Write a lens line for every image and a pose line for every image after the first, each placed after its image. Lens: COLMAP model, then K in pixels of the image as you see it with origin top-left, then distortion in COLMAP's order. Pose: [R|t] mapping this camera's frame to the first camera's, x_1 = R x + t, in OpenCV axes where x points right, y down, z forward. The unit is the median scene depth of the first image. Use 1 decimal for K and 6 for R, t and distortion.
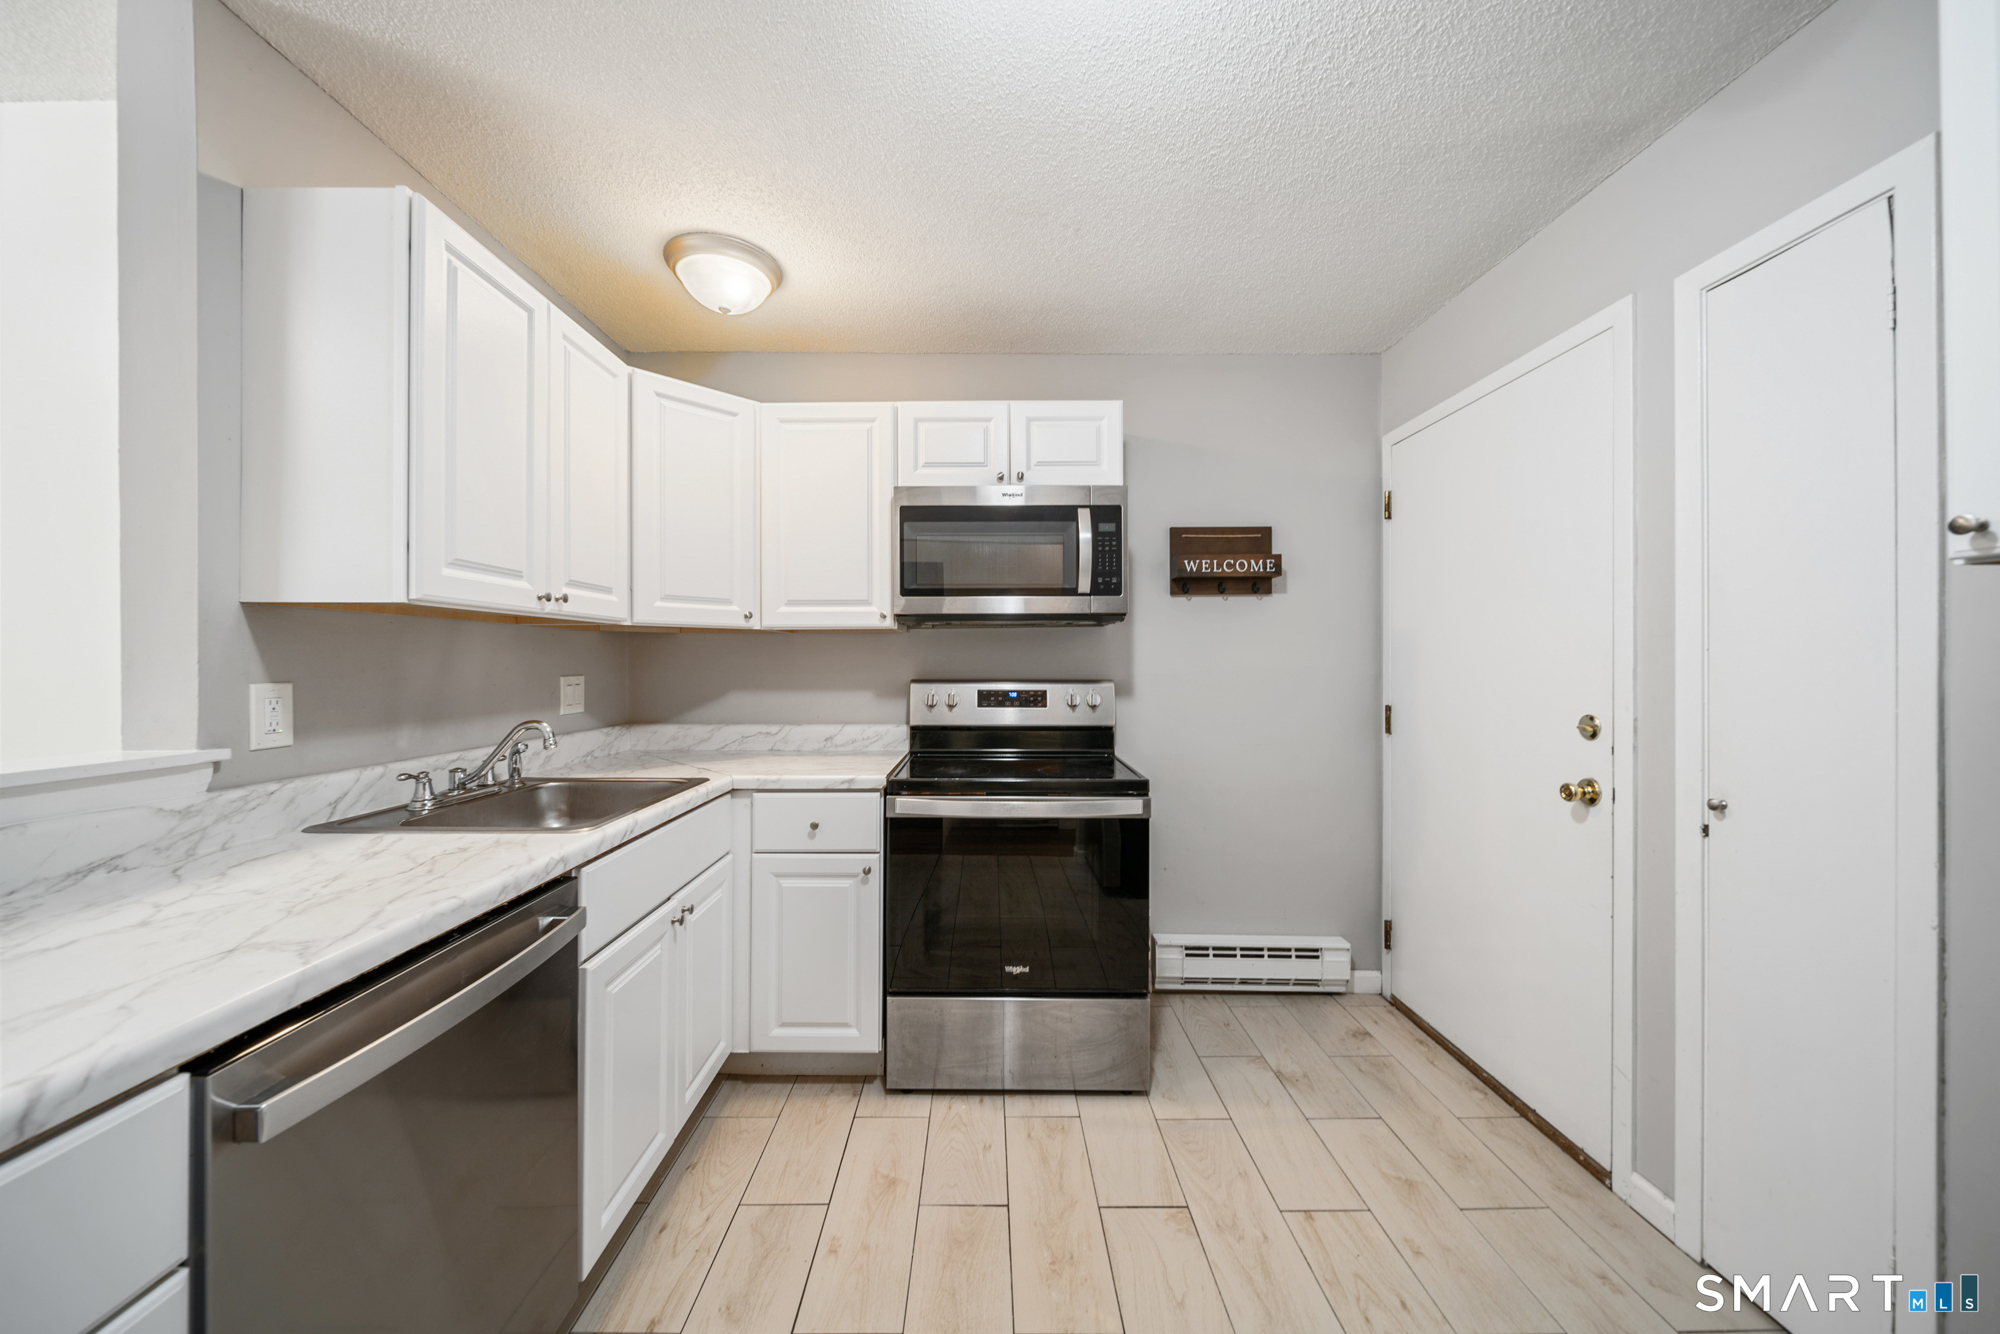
lens RADIAL K [[702.0, 0, 1004.0], [0, 702.0, 661.8], [0, 0, 1]] dist [0.000132, -0.001617]
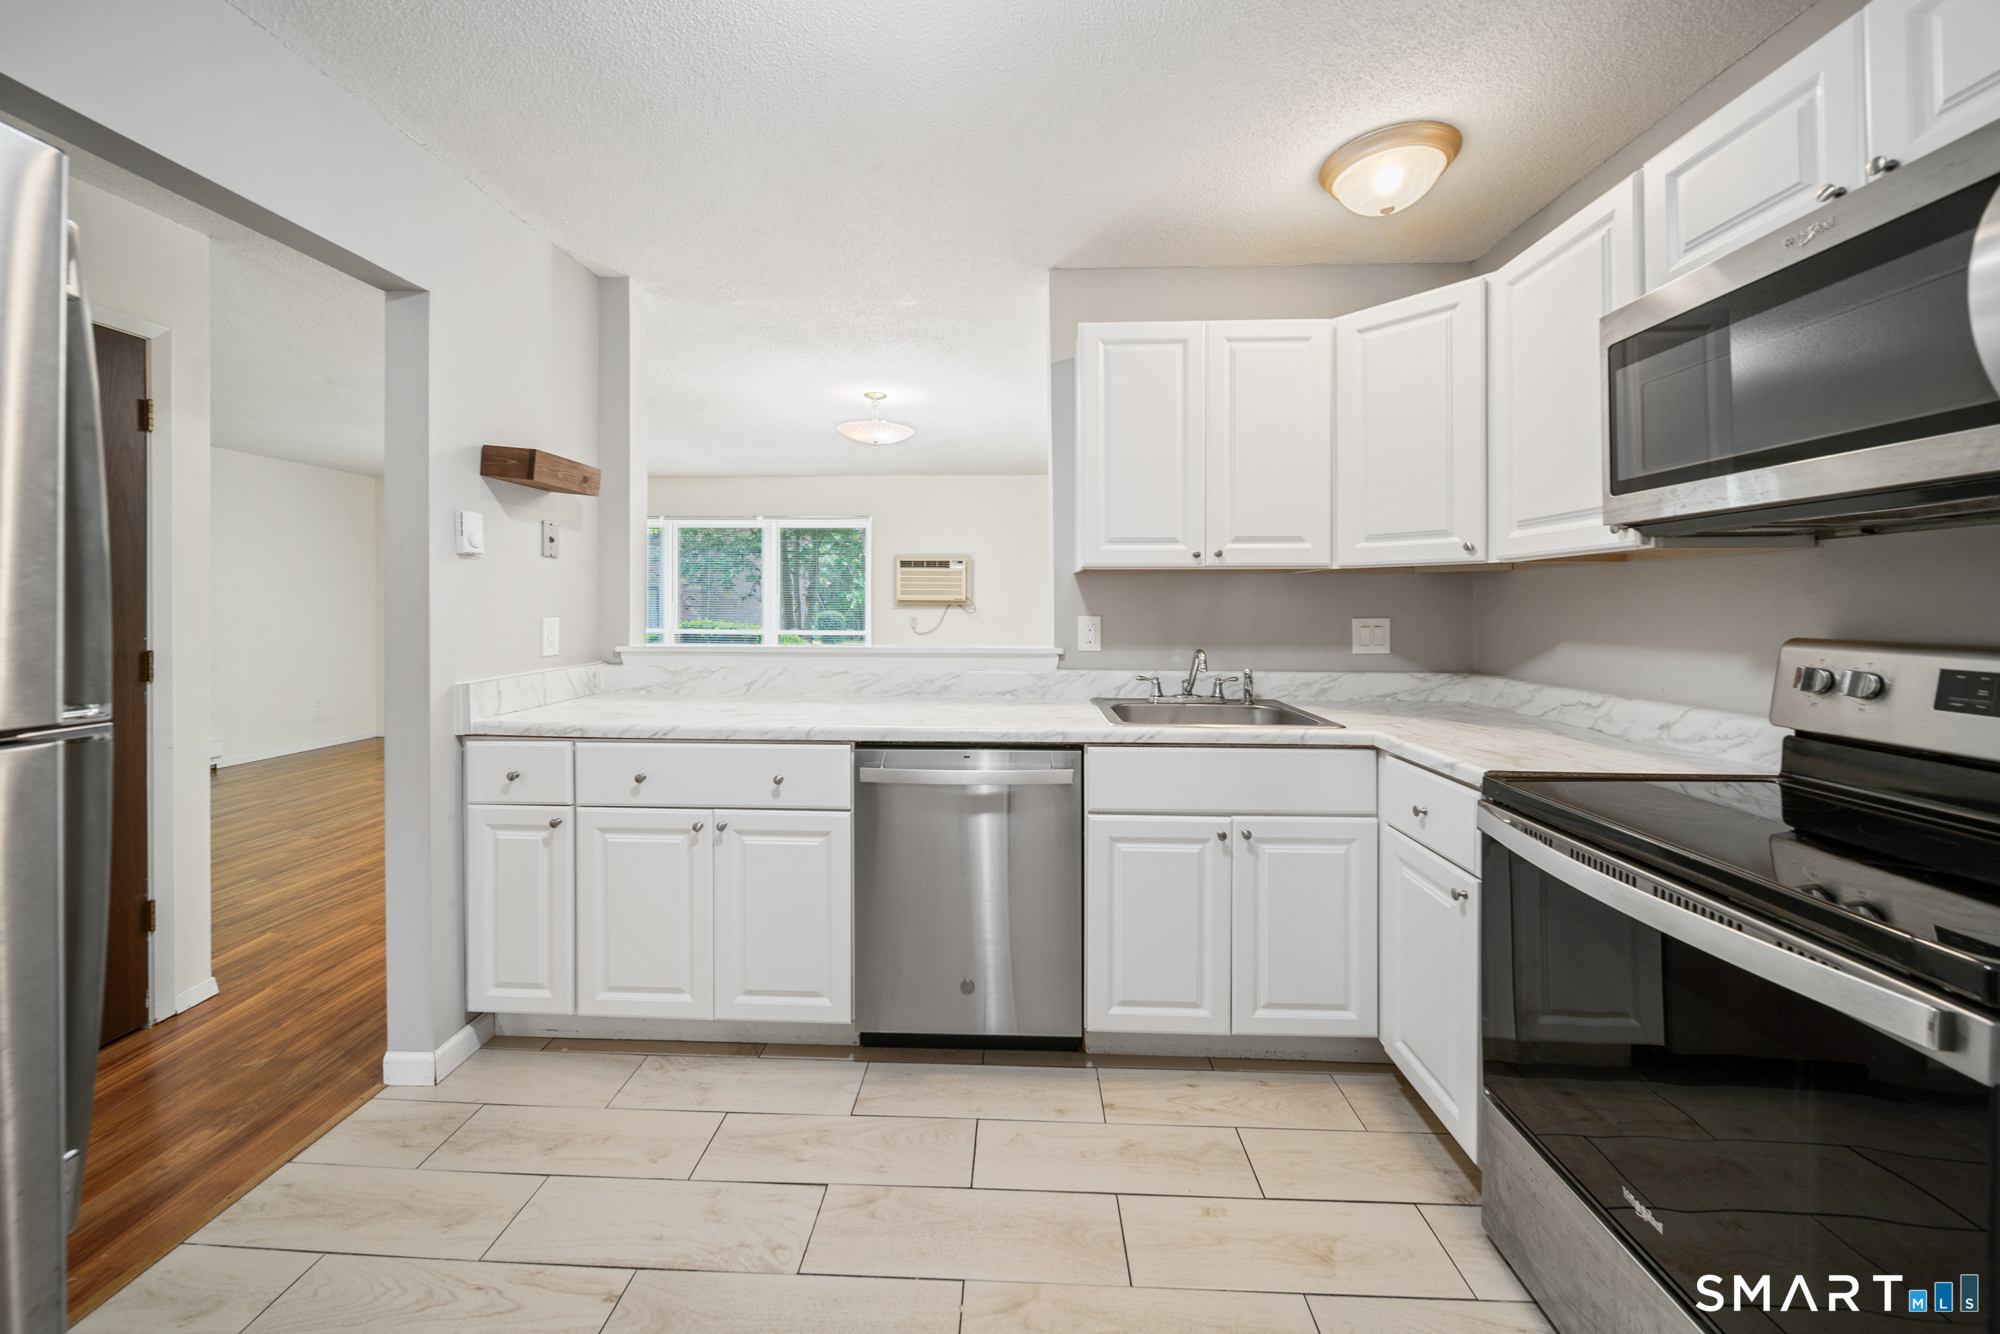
lens RADIAL K [[702.0, 0, 984.0], [0, 702.0, 613.0], [0, 0, 1]] dist [0.000132, -0.001617]
pose [[-0.062500, 0.011209, -0.997982, 0.538954], [-0.001104, 0.999936, 0.011300, 0.001276], [0.998044, 0.001808, -0.062484, 0.552268]]
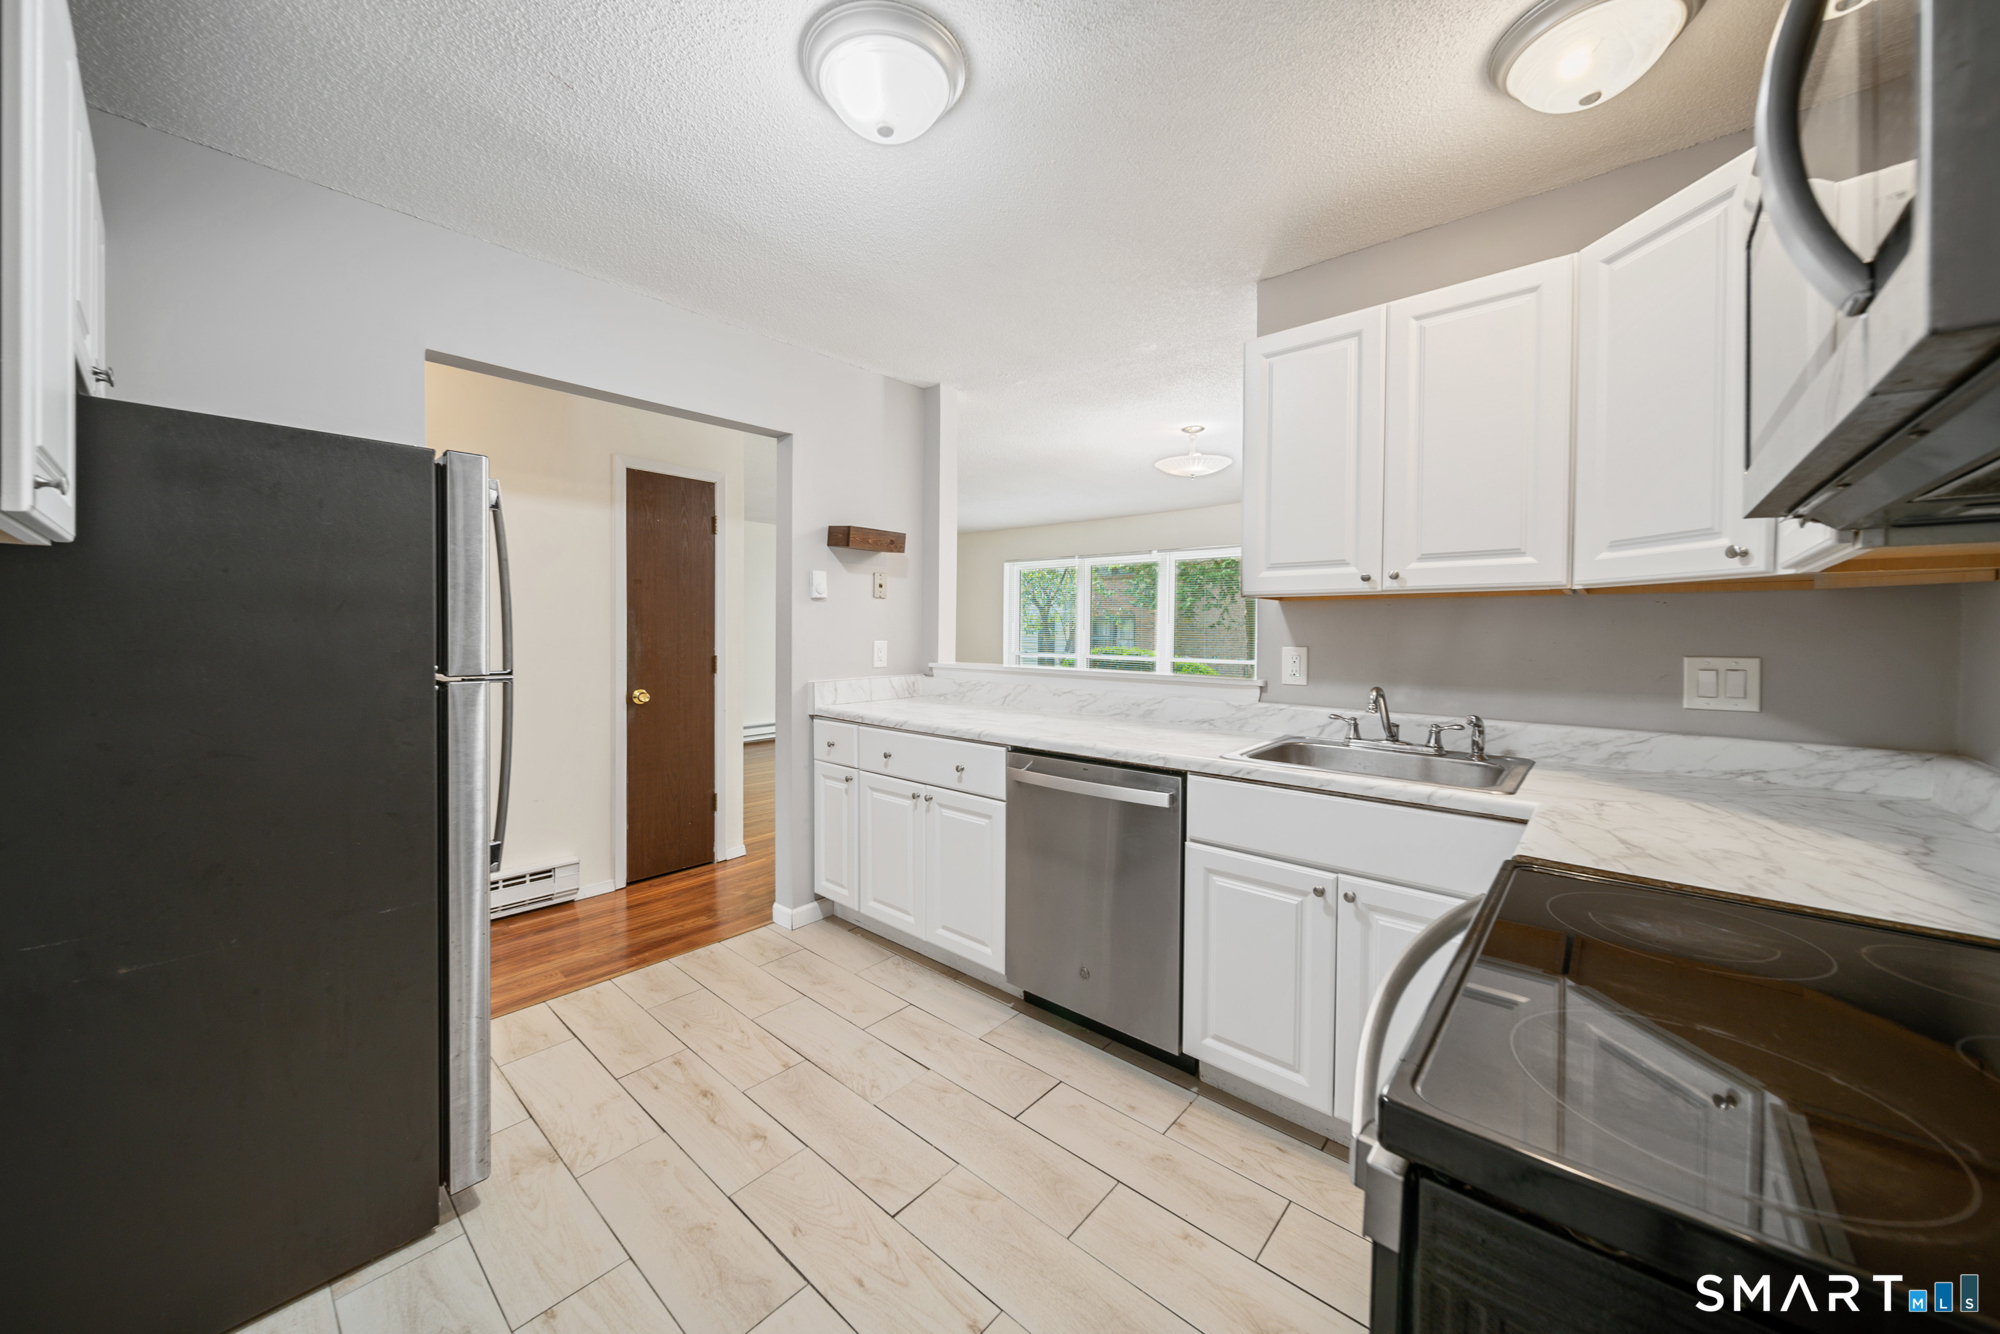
lens RADIAL K [[702.0, 0, 990.4], [0, 702.0, 651.3], [0, 0, 1]] dist [0.000132, -0.001617]
pose [[-0.673177, 0.016161, -0.739305, 0.476813], [-0.007435, 0.999563, 0.028620, -0.001275], [0.739444, 0.024763, -0.672762, 1.057300]]
